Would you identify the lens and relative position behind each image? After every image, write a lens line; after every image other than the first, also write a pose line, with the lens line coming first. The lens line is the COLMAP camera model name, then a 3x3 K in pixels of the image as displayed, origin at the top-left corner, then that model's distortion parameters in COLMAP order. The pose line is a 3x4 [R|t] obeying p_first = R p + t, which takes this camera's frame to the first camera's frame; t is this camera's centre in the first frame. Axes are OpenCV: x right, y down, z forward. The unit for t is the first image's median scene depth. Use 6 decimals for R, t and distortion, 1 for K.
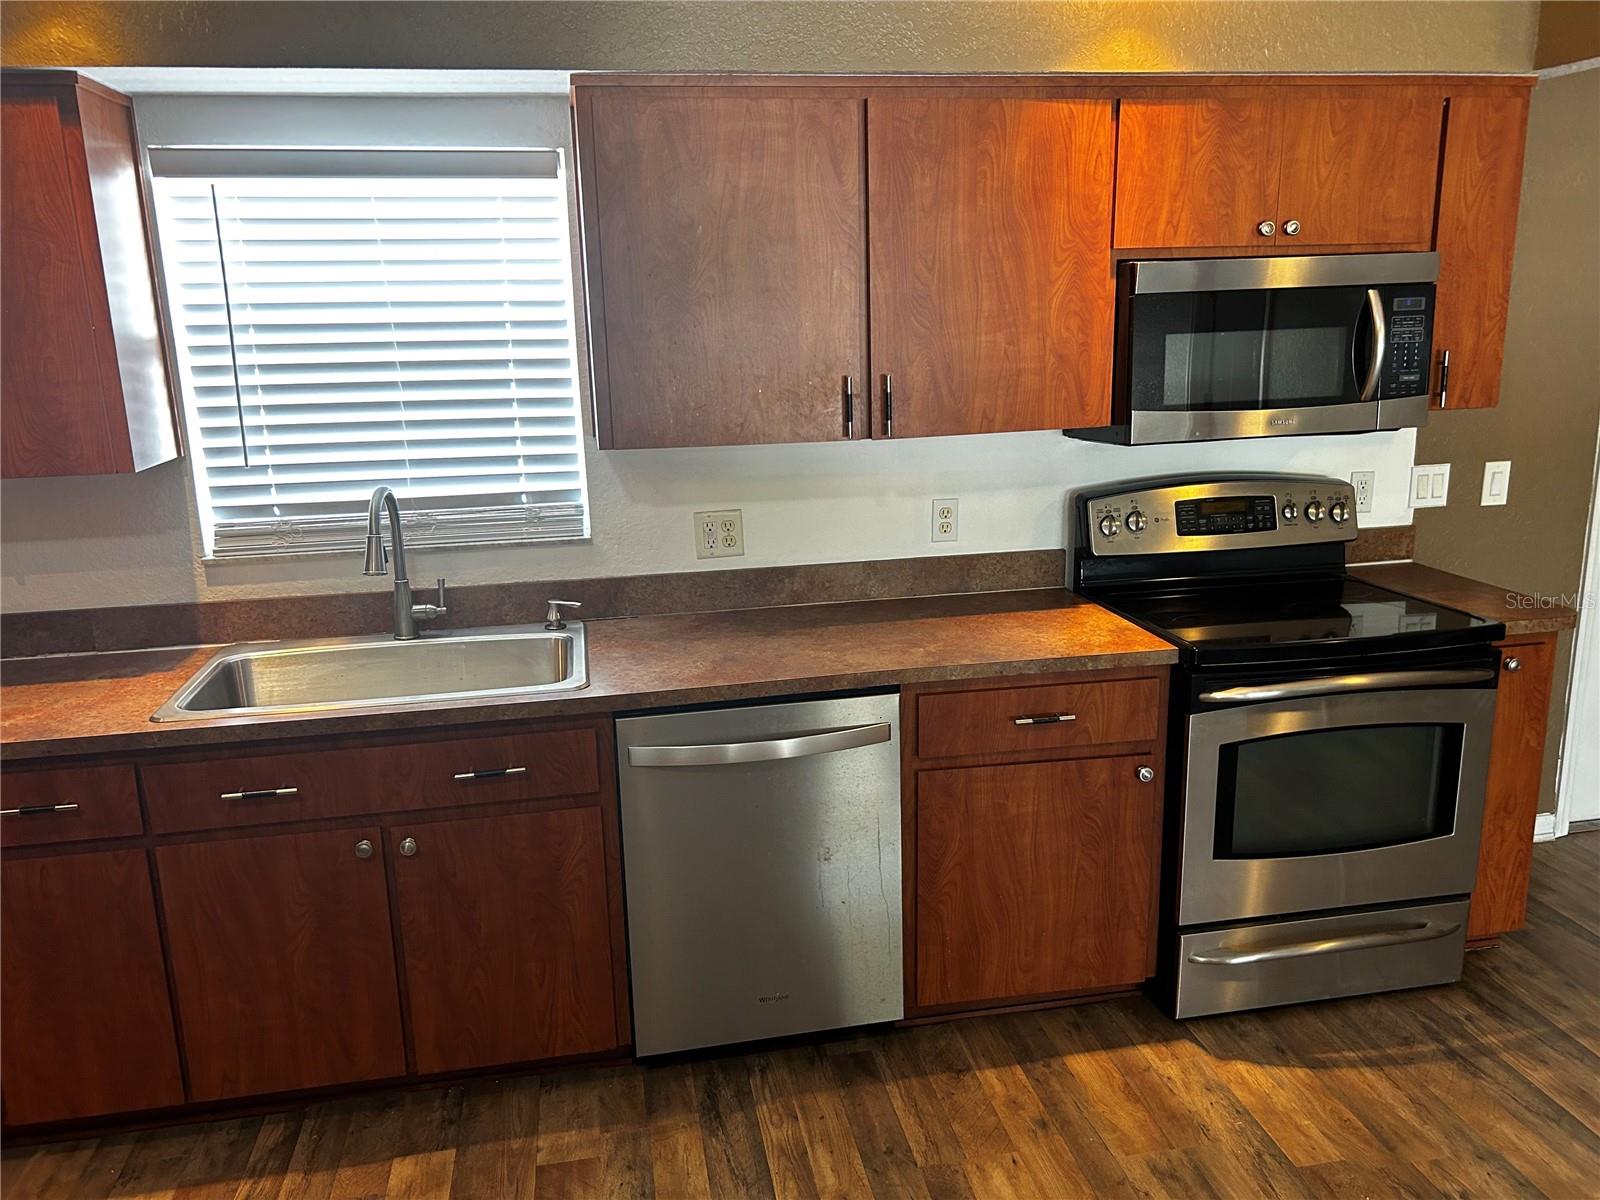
lens RADIAL K [[1220.3, 0, 804.1], [0, 1220.3, 587.3], [0, 0, 1]] dist [0.053261, -0.058590]
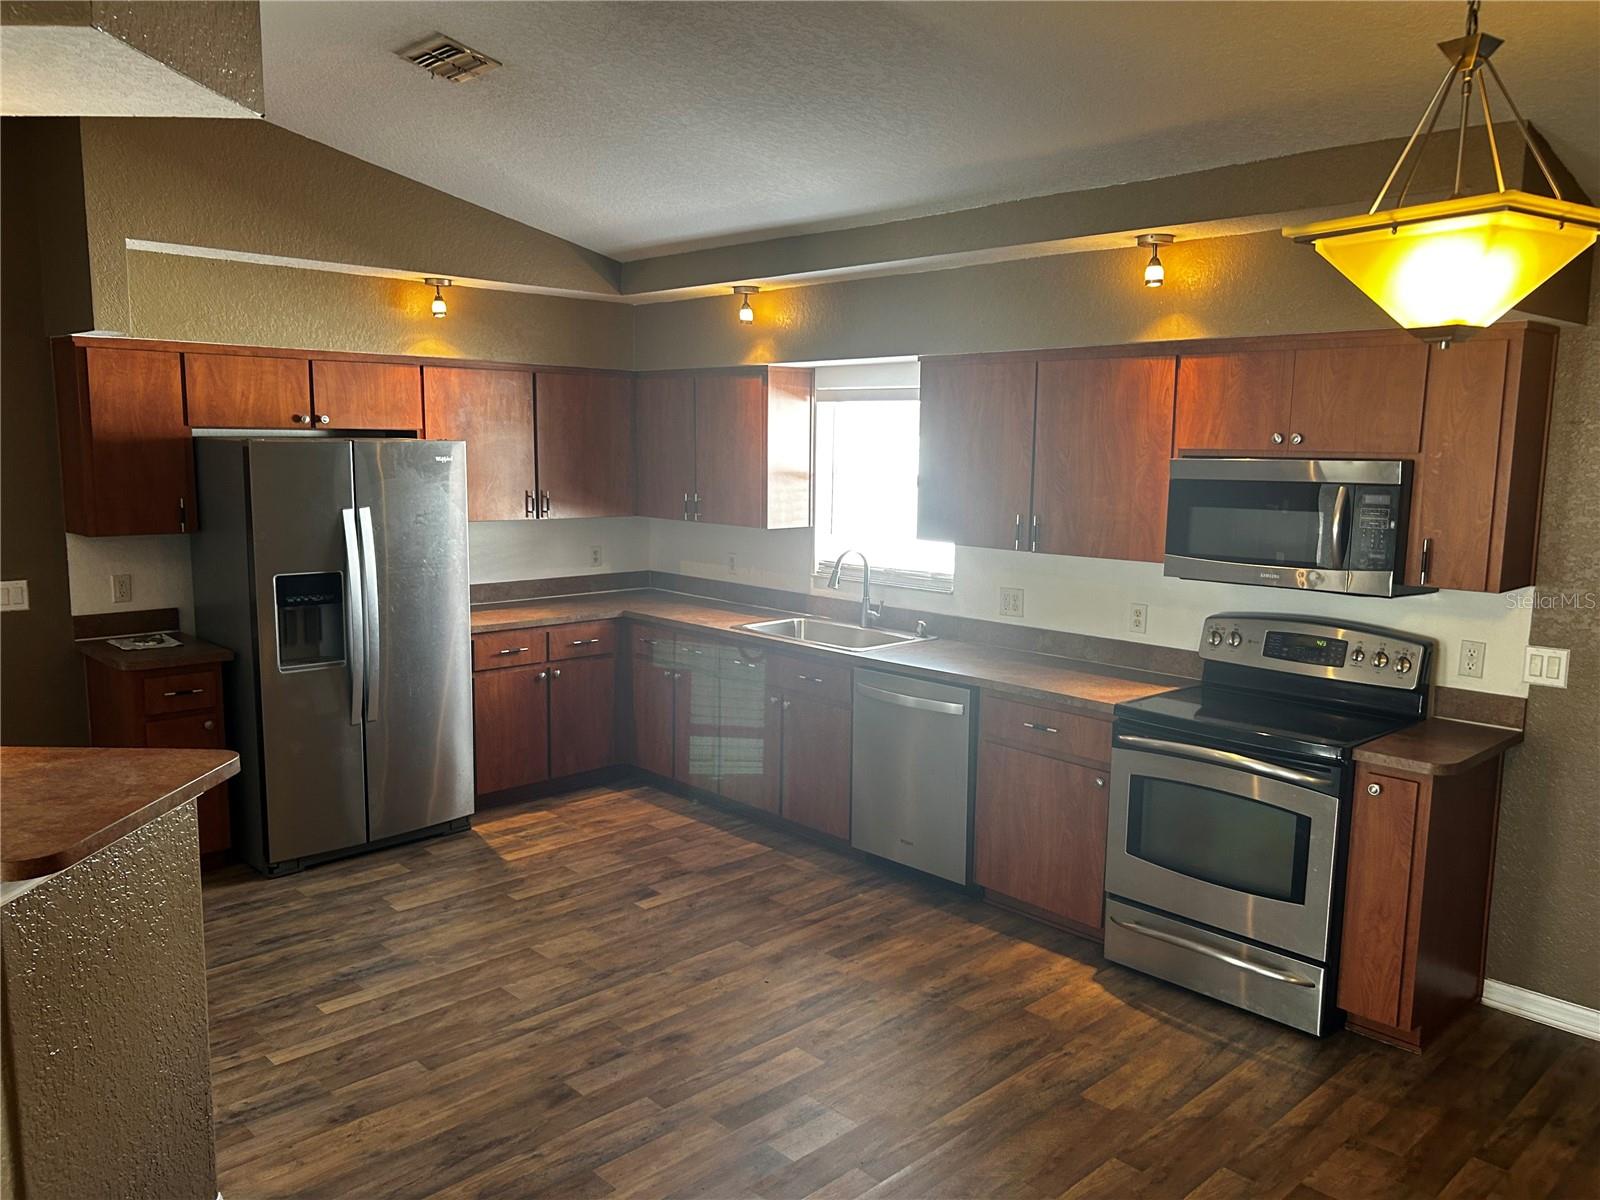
lens RADIAL K [[1209.4, 0, 808.2], [0, 1209.4, 607.5], [0, 0, 1]] dist [0.042293, -0.052421]
pose [[0.549294, 0.148173, -0.822387, 1.269078], [-0.215446, 0.975993, 0.031946, -0.032808], [0.807378, 0.159632, 0.568031, -0.194266]]
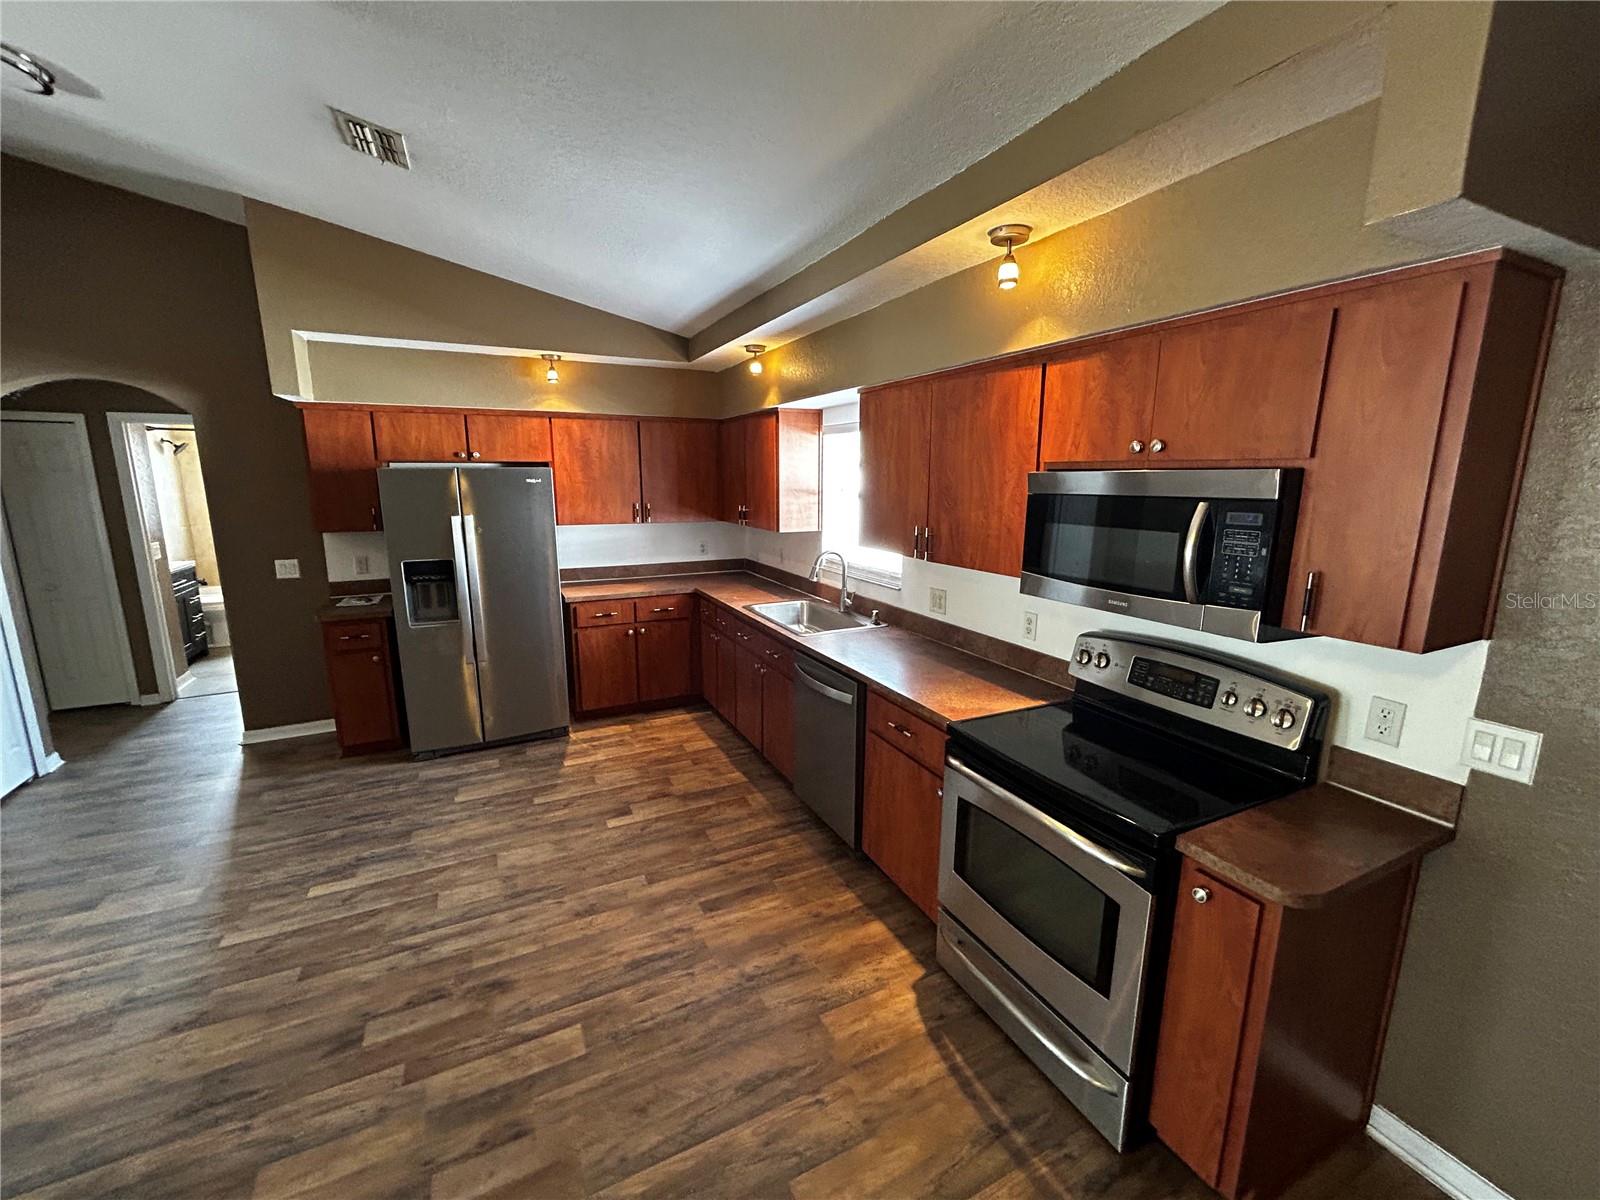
lens RADIAL K [[649.9, 0, 799.3], [0, 649.9, 597.8], [0, 0, 1]] dist [0.000795, 0.000831]
pose [[0.270085, 0.206212, -0.940495, 0.939016], [-0.228336, 0.962649, 0.145498, -0.166233], [0.935370, 0.175453, 0.307083, 0.518024]]
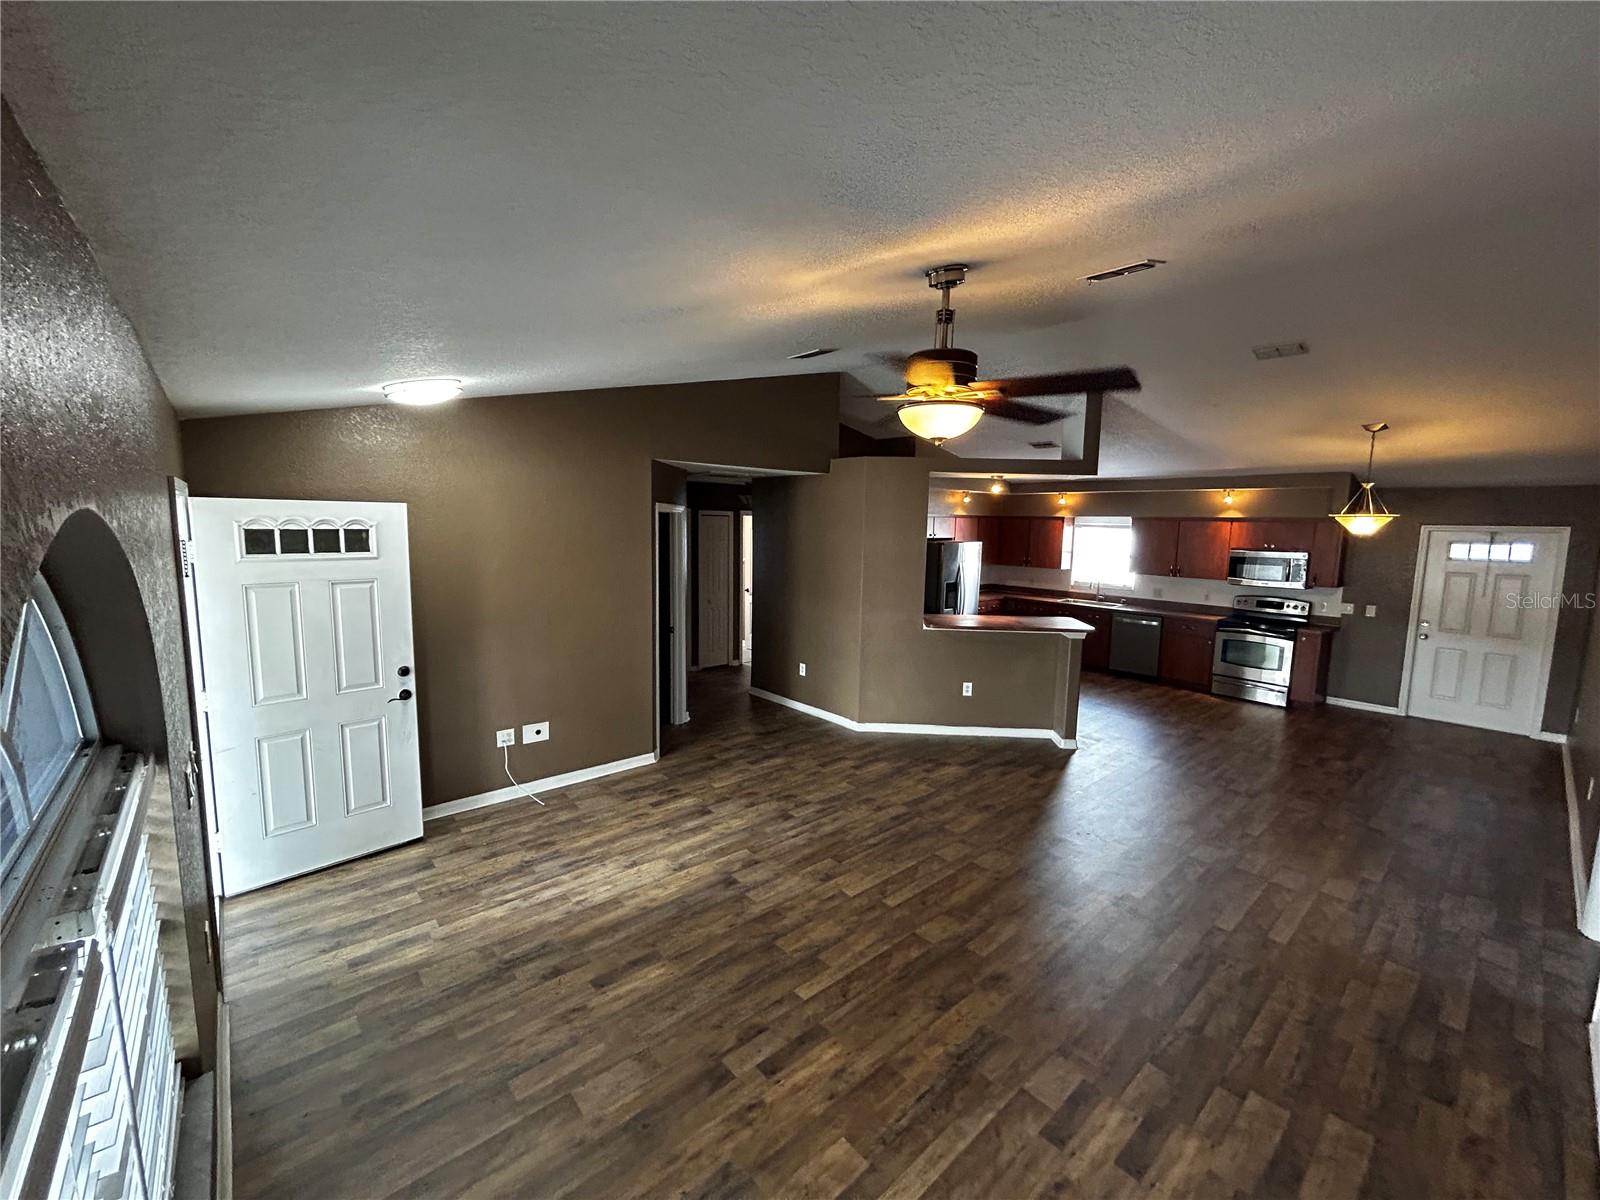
lens RADIAL K [[649.9, 0, 799.3], [0, 649.9, 597.8], [0, 0, 1]] dist [0.000795, 0.000831]
pose [[0.508918, 0.134450, -0.850250, 1.728710], [-0.222685, 0.974668, 0.020836, 0.295019], [0.831513, 0.178734, 0.525966, -2.005693]]
